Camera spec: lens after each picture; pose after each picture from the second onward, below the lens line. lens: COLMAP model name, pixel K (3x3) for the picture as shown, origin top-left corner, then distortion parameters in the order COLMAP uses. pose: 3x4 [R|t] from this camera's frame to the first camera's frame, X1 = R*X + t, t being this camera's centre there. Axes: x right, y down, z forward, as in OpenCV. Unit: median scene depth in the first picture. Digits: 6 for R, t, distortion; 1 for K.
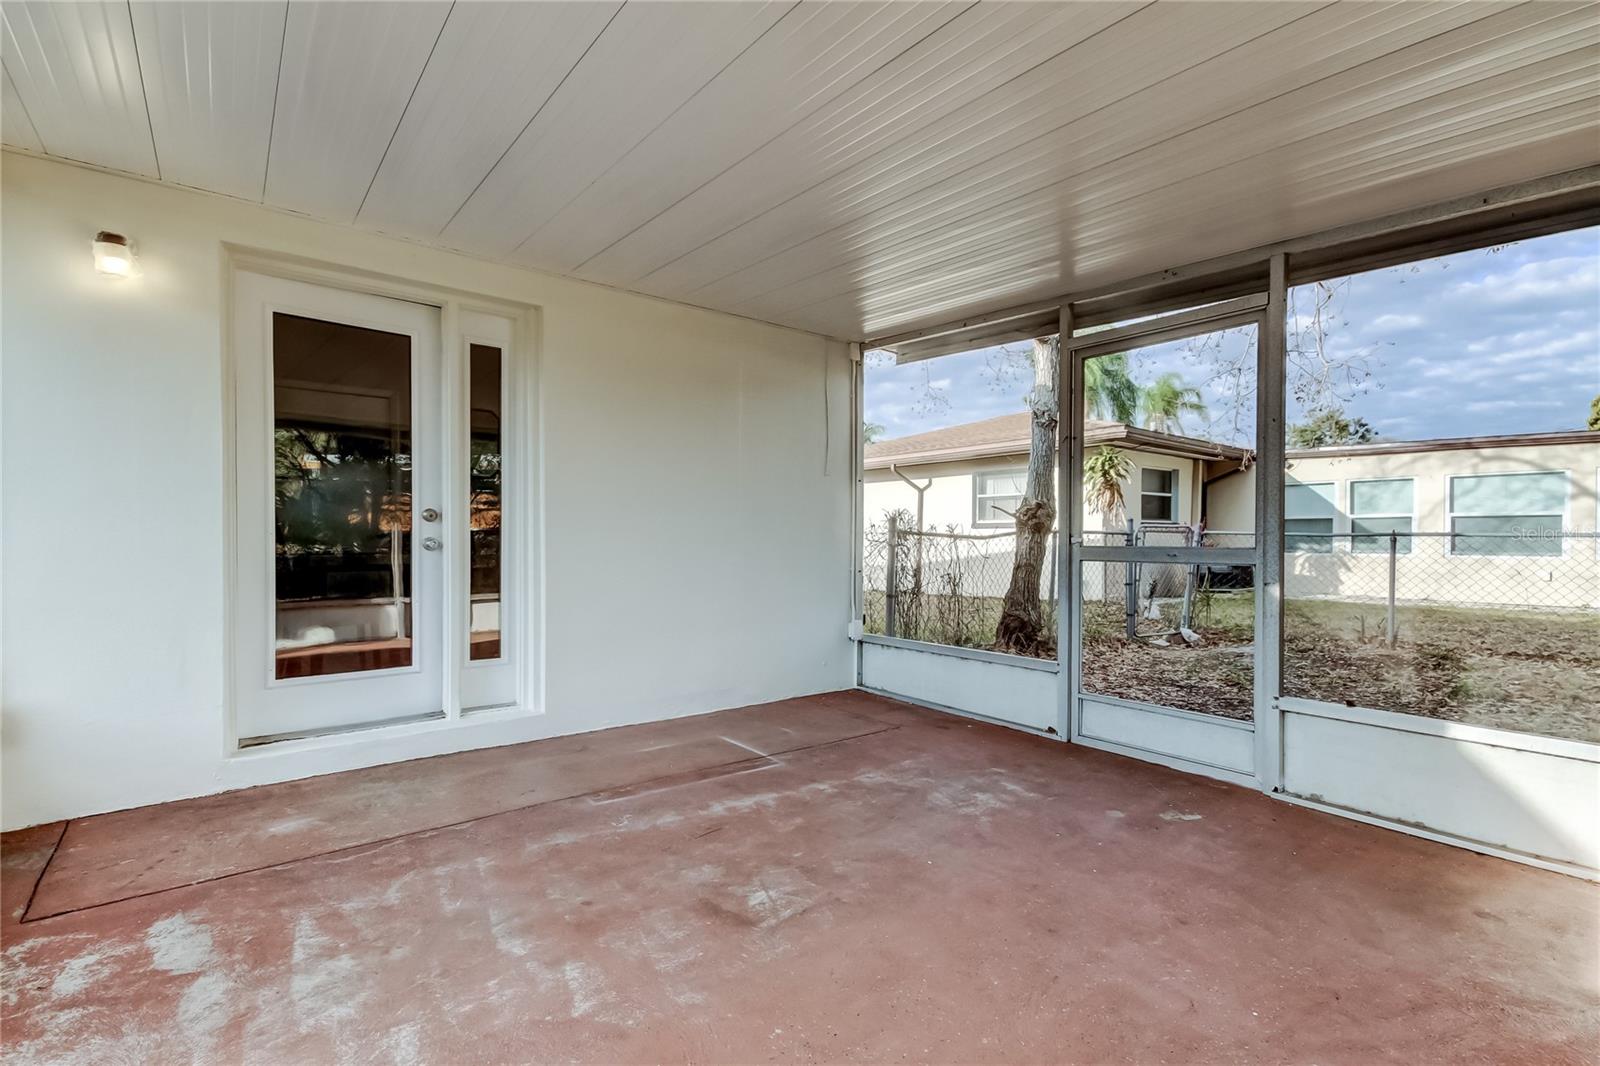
lens RADIAL K [[744.0, 0, 807.3], [0, 744.0, 546.9], [0, 0, 1]] dist [0.010427, -0.000412]
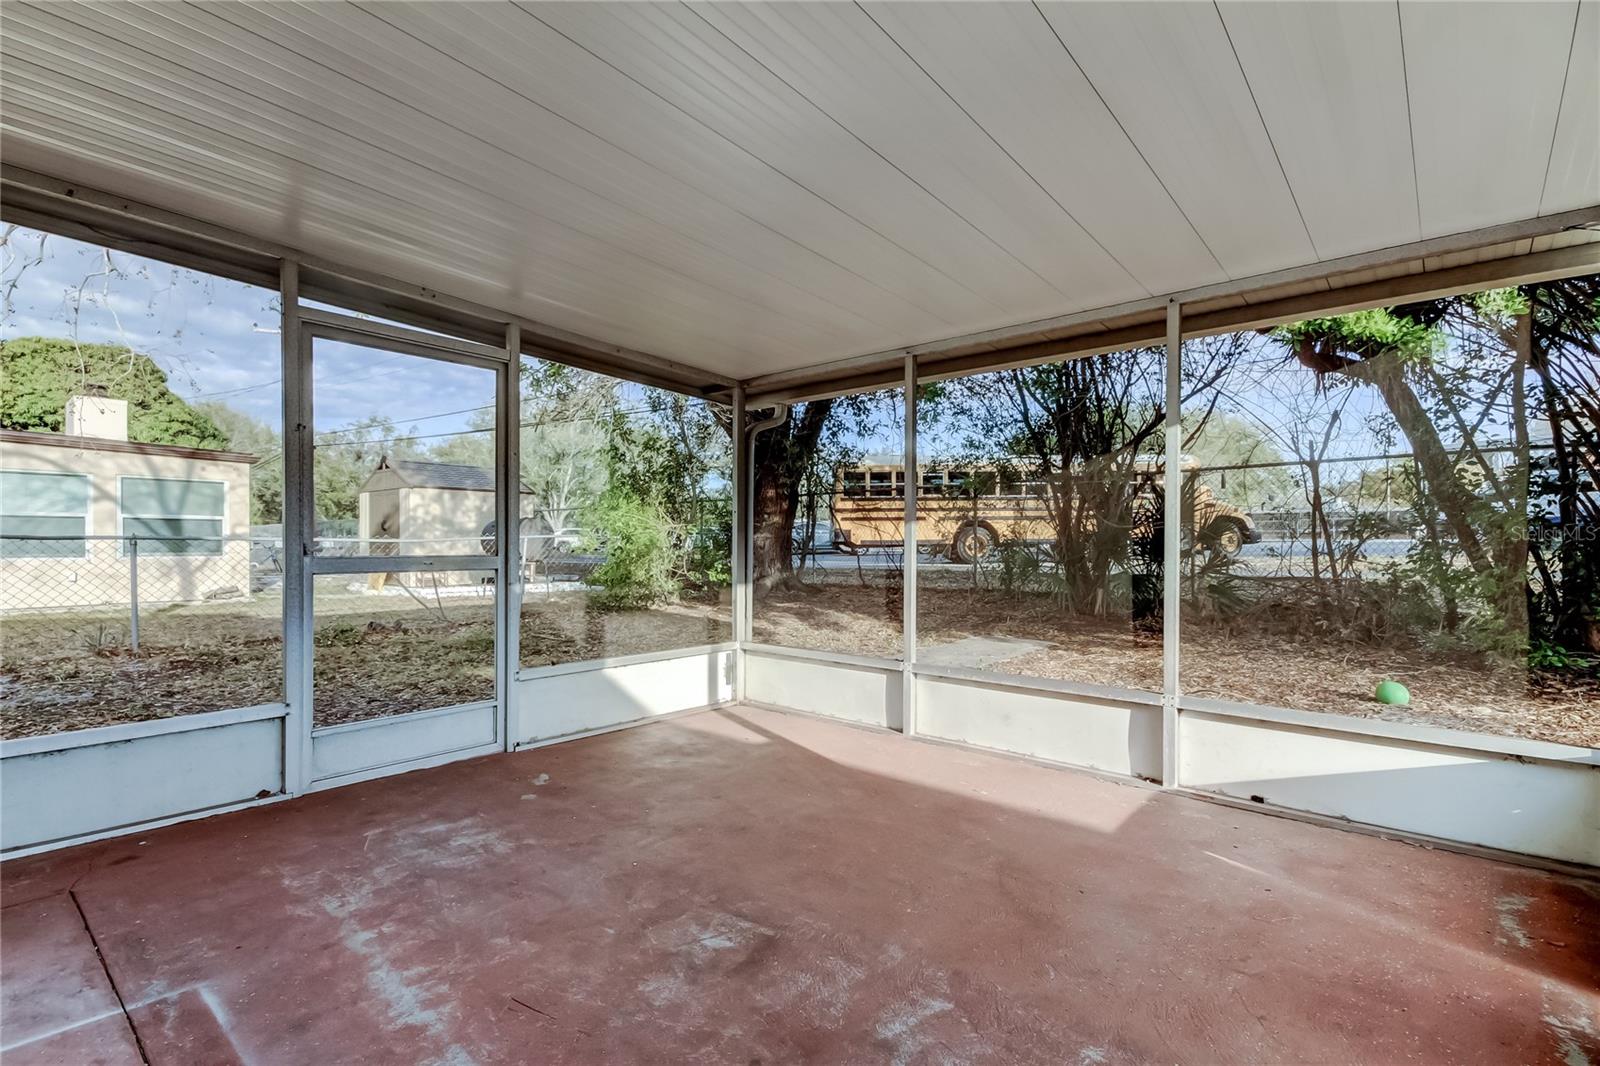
lens RADIAL K [[744.0, 0, 807.3], [0, 744.0, 546.9], [0, 0, 1]] dist [0.010427, -0.000412]
pose [[-0.201344, -0.011055, 0.979458, -0.694421], [0.006340, 0.999901, 0.012589, -0.024046], [-0.979500, 0.008744, -0.201254, 0.748672]]
